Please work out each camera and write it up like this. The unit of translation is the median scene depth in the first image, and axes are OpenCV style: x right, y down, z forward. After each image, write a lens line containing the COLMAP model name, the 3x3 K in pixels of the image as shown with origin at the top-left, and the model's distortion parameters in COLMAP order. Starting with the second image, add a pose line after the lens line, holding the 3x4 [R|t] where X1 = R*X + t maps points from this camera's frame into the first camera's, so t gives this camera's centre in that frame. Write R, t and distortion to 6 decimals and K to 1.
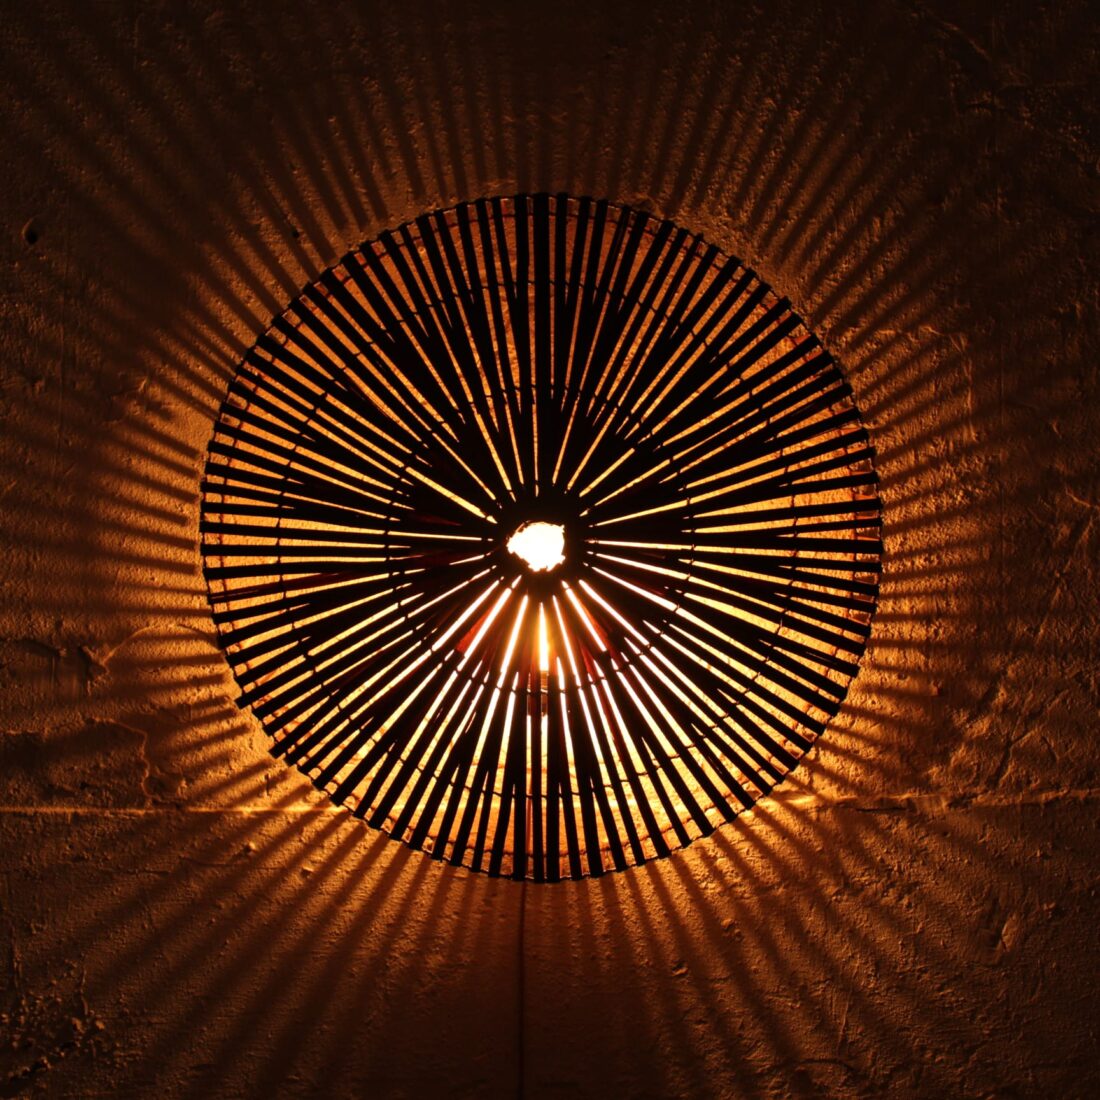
lens RADIAL K [[1362.7, 0, 549.6], [0, 1362.7, 553.4], [0, 0, 1]] dist [-0.102551, 0.000000]
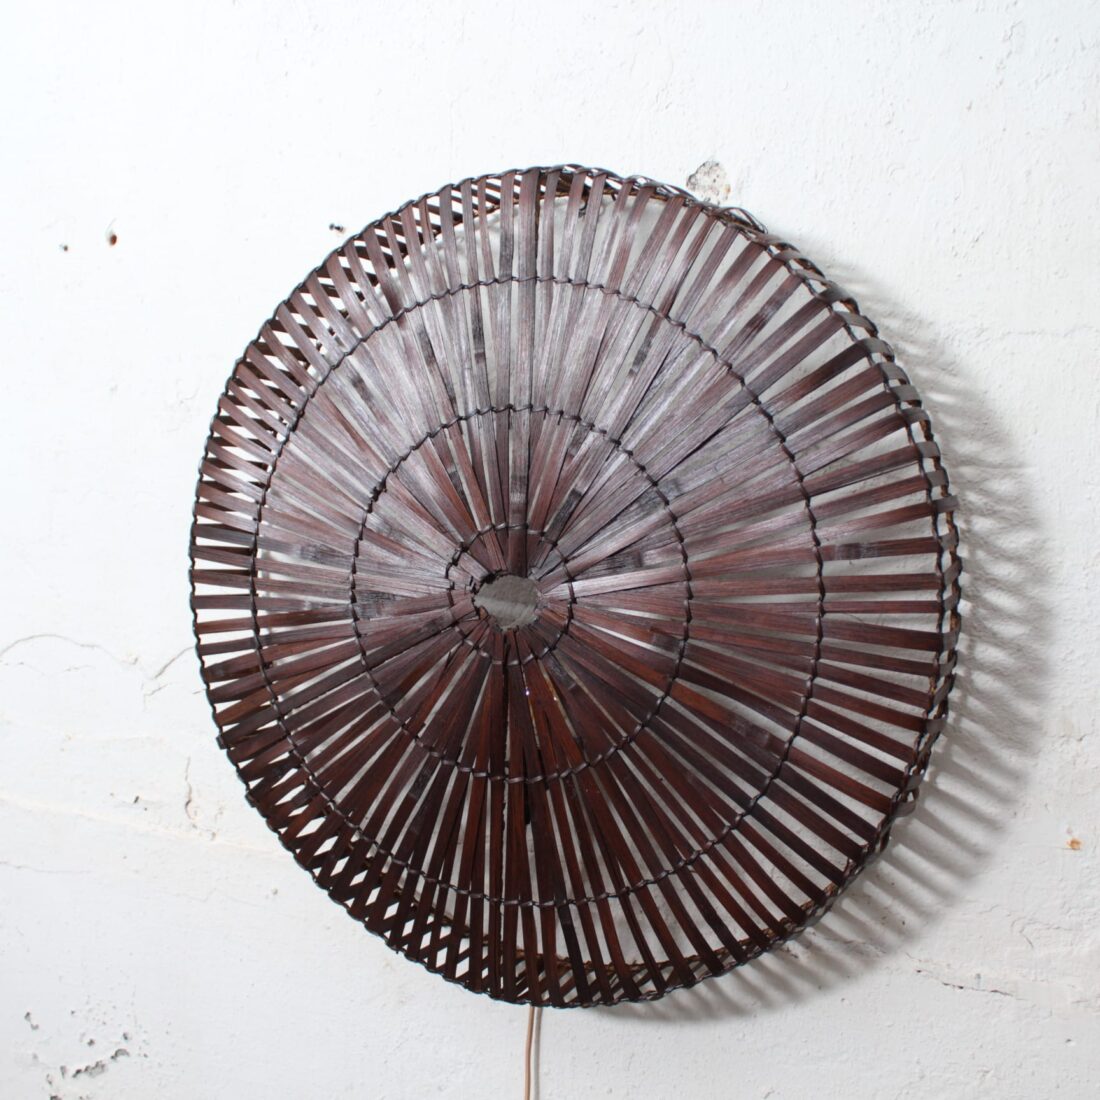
lens RADIAL K [[1362.7, 0, 554.8], [0, 1362.7, 551.1], [0, 0, 1]] dist [-0.102551, 0.000000]
pose [[0.891585, 0.066792, -0.447900, 0.385274], [-0.052692, 0.997646, 0.043882, -0.074063], [0.449777, -0.015524, 0.893006, 0.280240]]
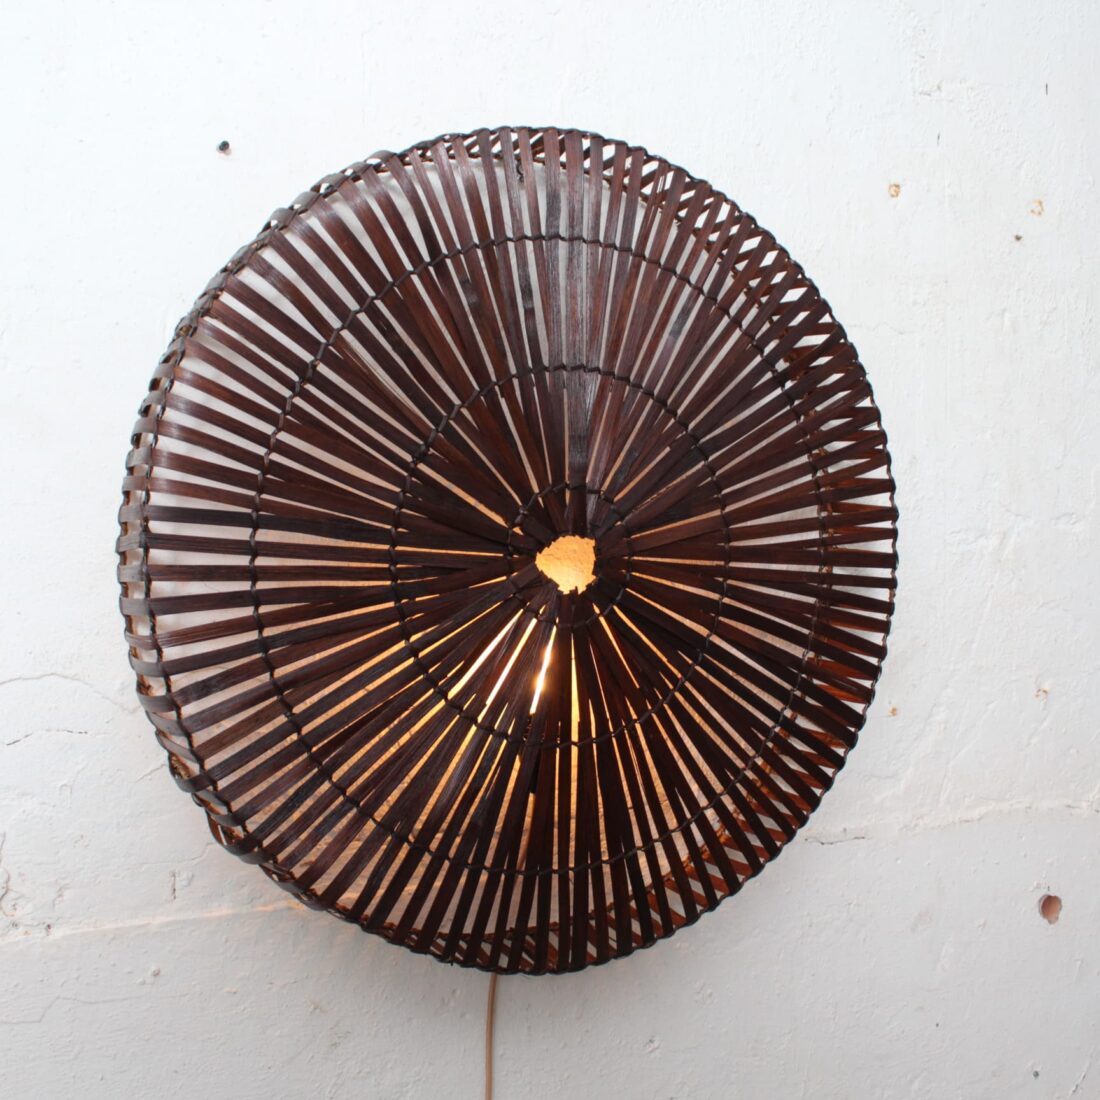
lens RADIAL K [[1362.7, 0, 546.3], [0, 1362.7, 545.0], [0, 0, 1]] dist [-0.102551, 0.000000]
pose [[0.906668, -0.003142, 0.421833, -0.364855], [0.001020, 0.999986, 0.005257, -0.020794], [-0.421844, -0.004336, 0.906658, 0.269997]]
